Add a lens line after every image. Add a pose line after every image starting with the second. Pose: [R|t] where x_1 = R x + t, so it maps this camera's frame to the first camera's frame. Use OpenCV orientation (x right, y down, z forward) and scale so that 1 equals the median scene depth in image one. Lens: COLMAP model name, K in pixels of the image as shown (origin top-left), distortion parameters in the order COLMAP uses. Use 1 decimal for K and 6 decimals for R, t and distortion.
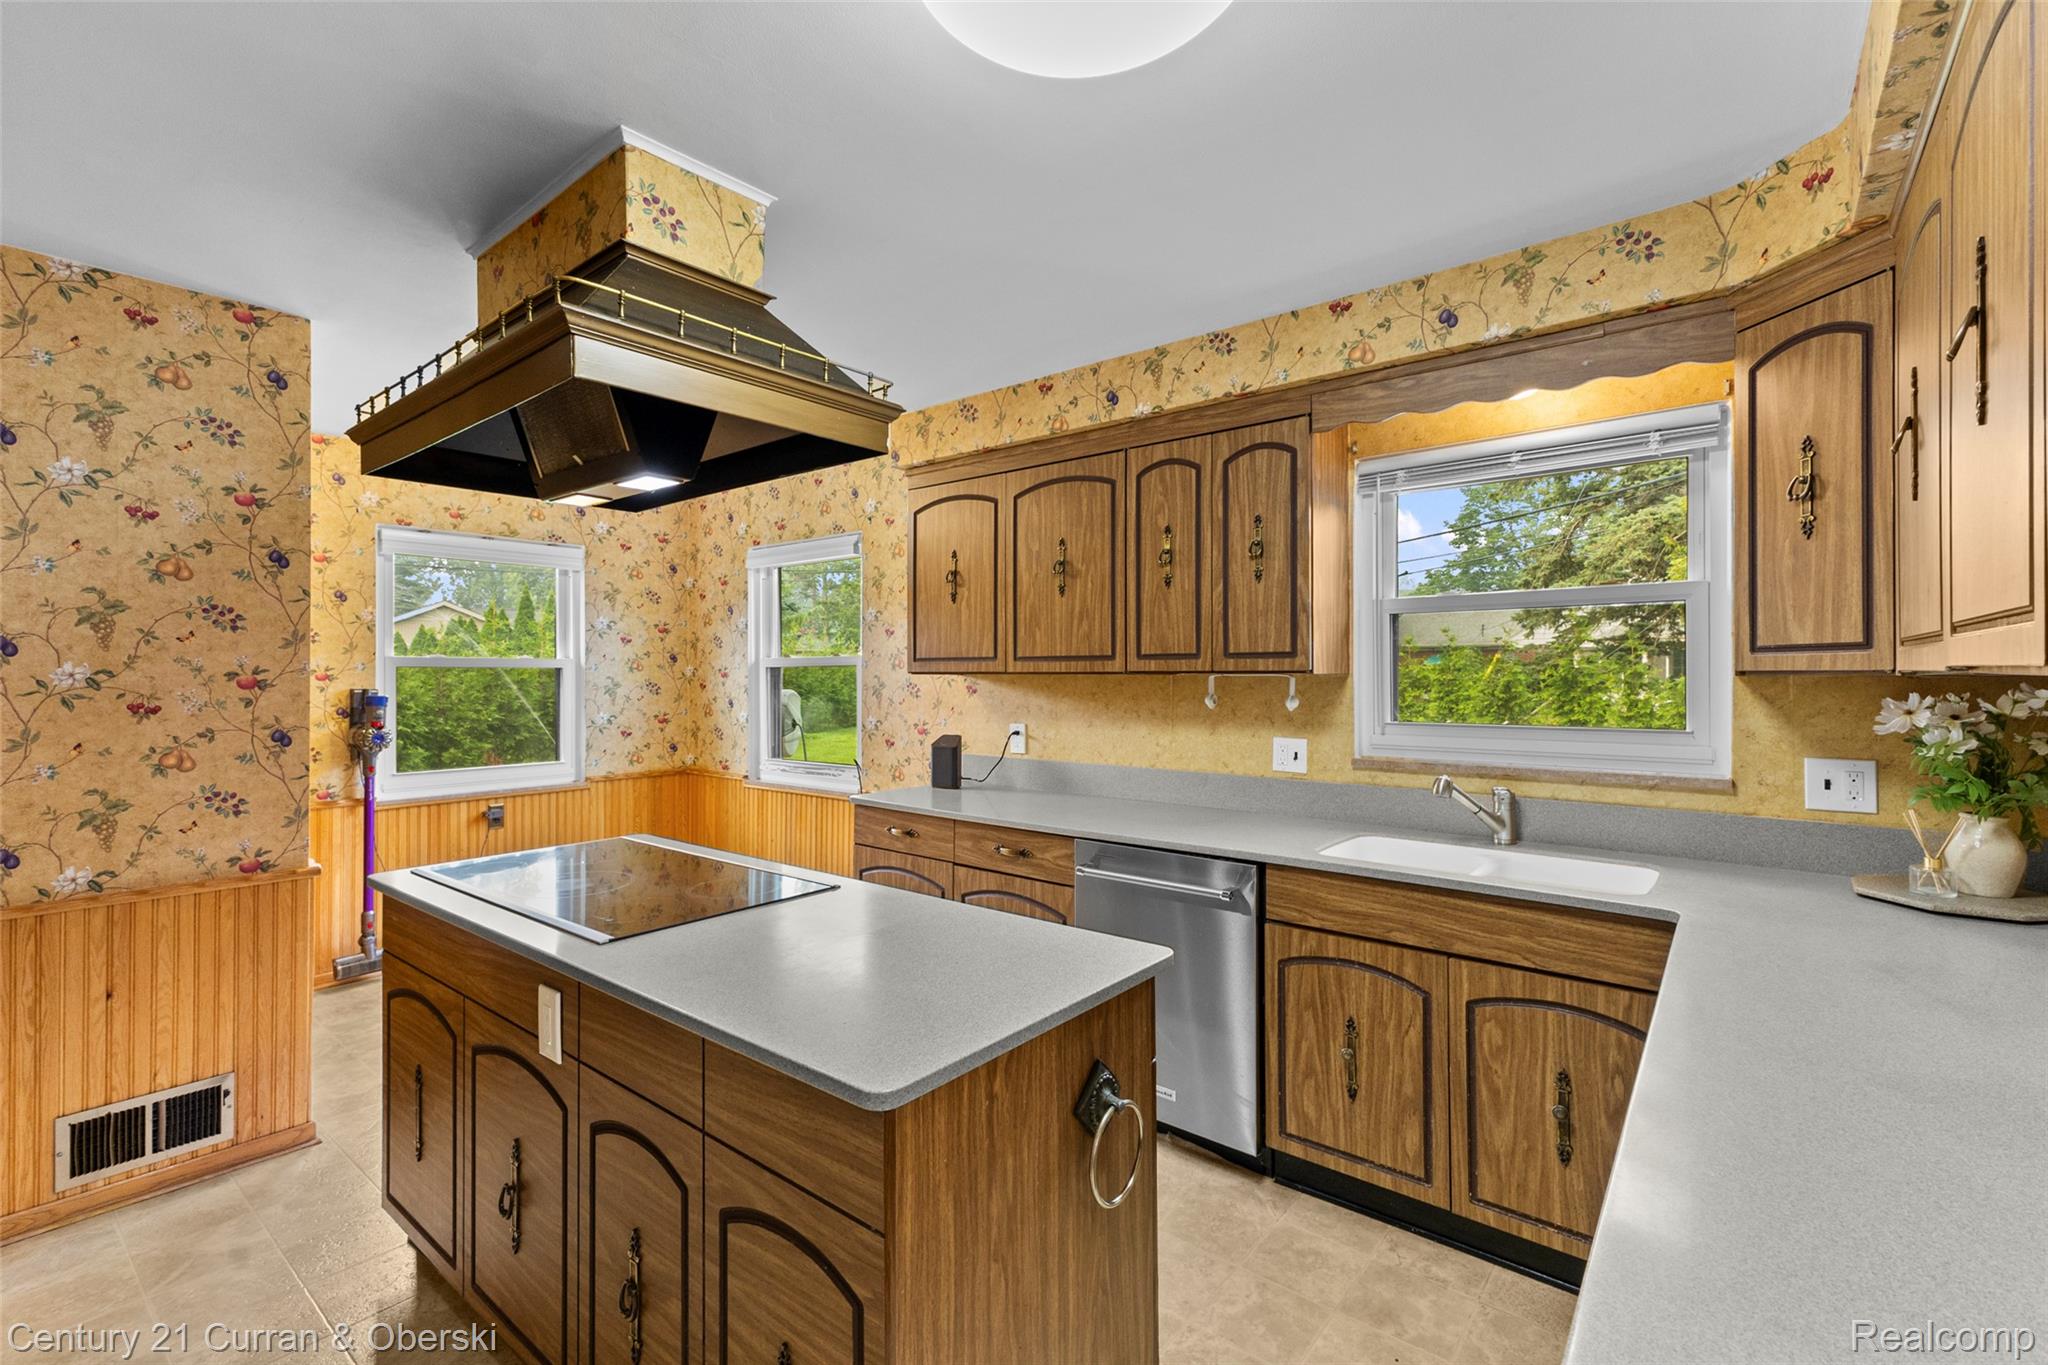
lens RADIAL K [[919.6, 0, 1019.3], [0, 919.6, 665.4], [0, 0, 1]] dist [0.014856, -0.000220]
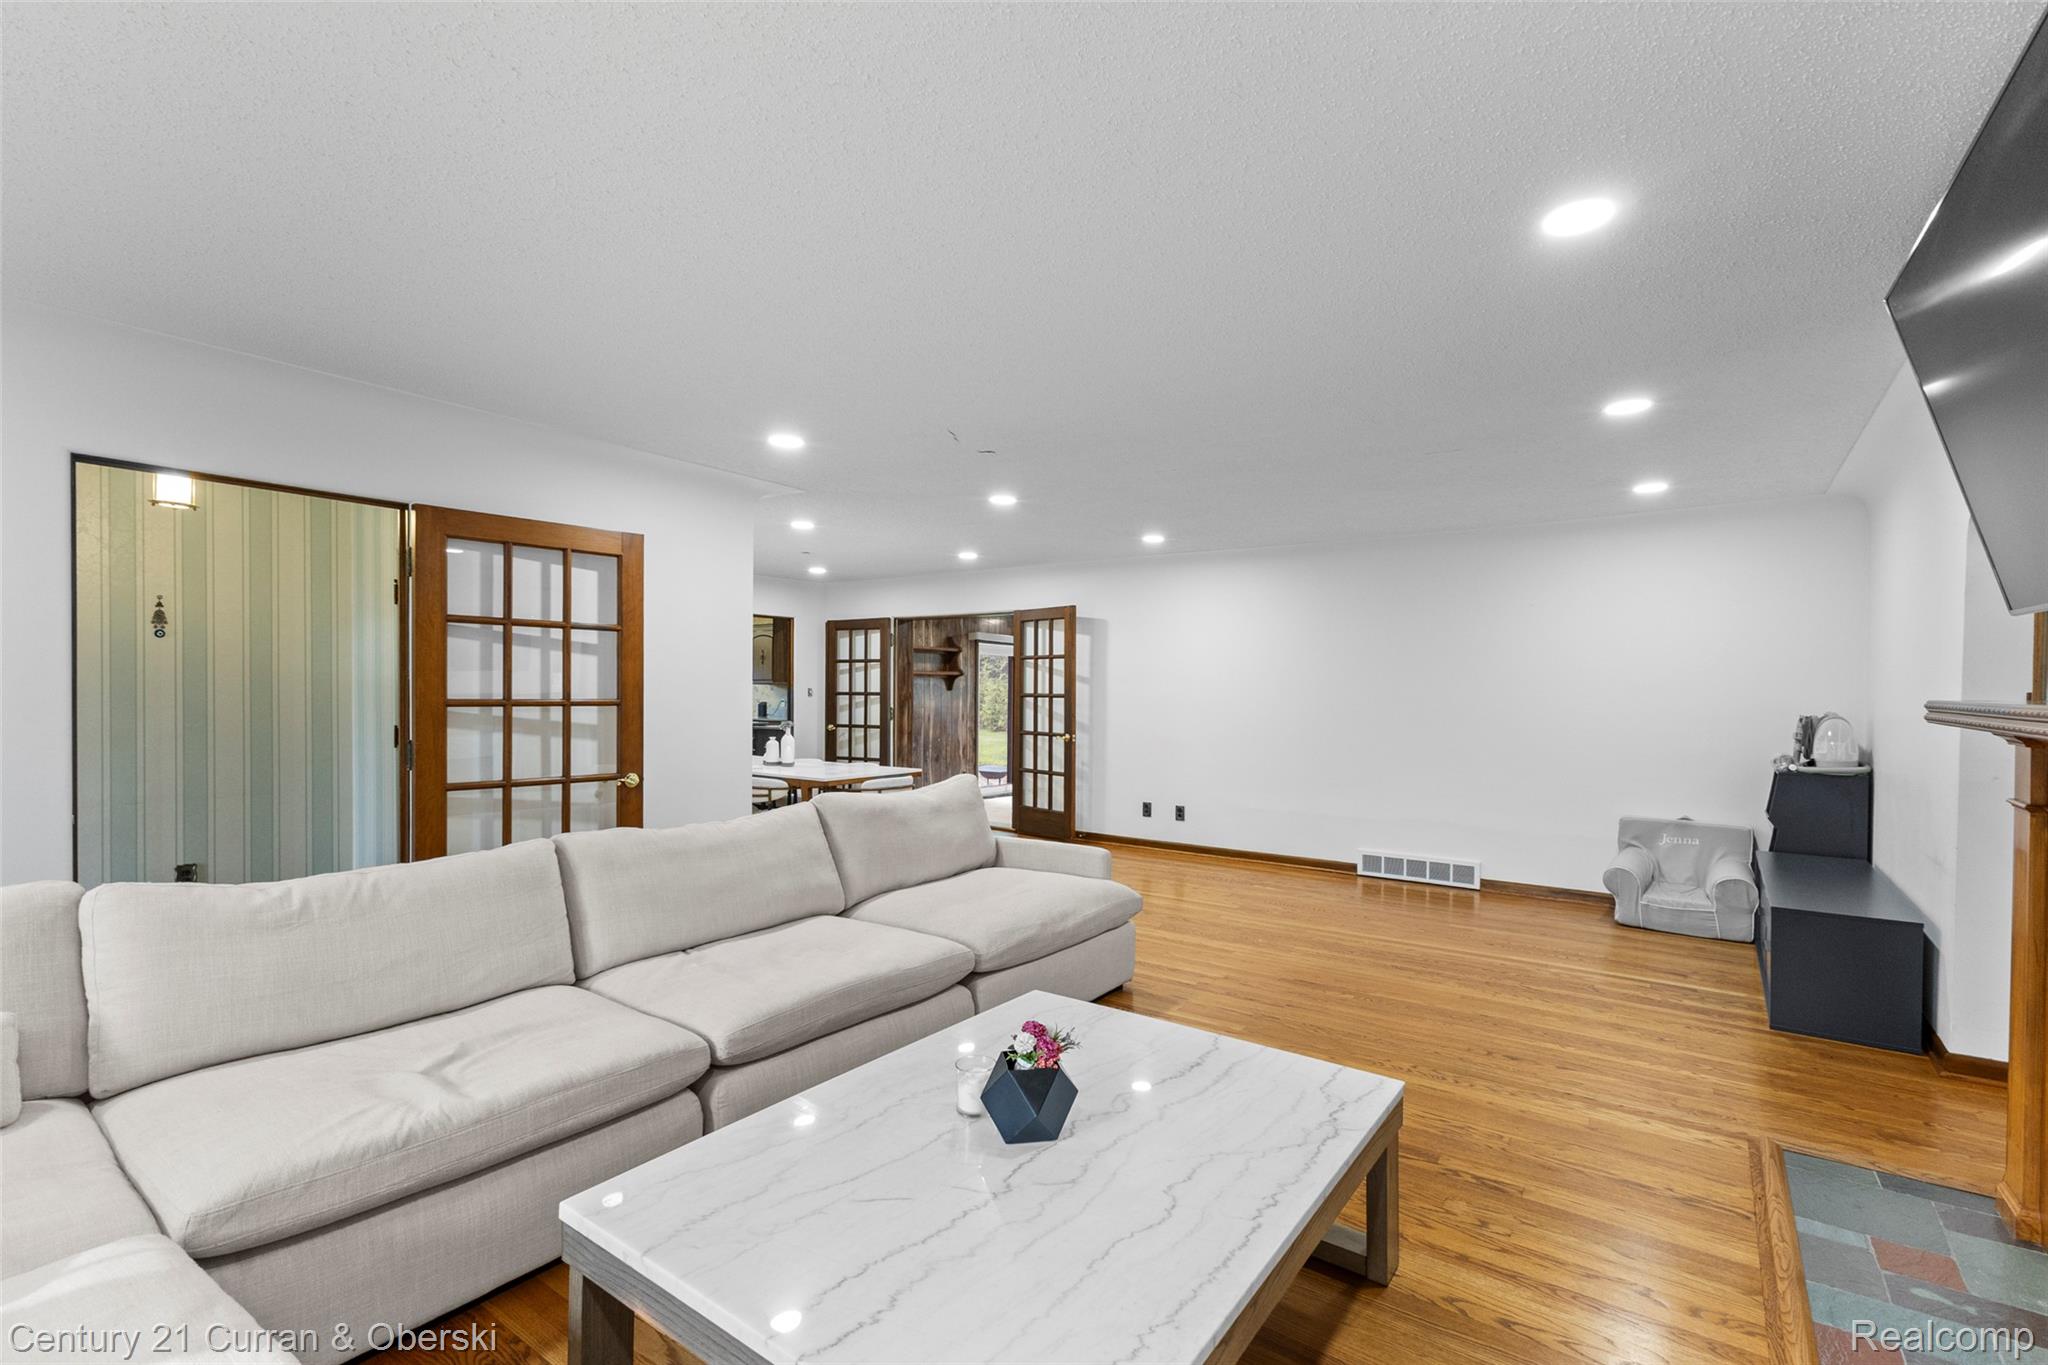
lens RADIAL K [[899.8, 0, 1024.9], [0, 899.8, 678.8], [0, 0, 1]] dist [0.015095, -0.004147]
pose [[0.997964, 0.000569, 0.063784, 0.611393], [-0.000382, 0.999996, -0.002948, -0.001524], [-0.063785, 0.002918, 0.997959, -2.162856]]
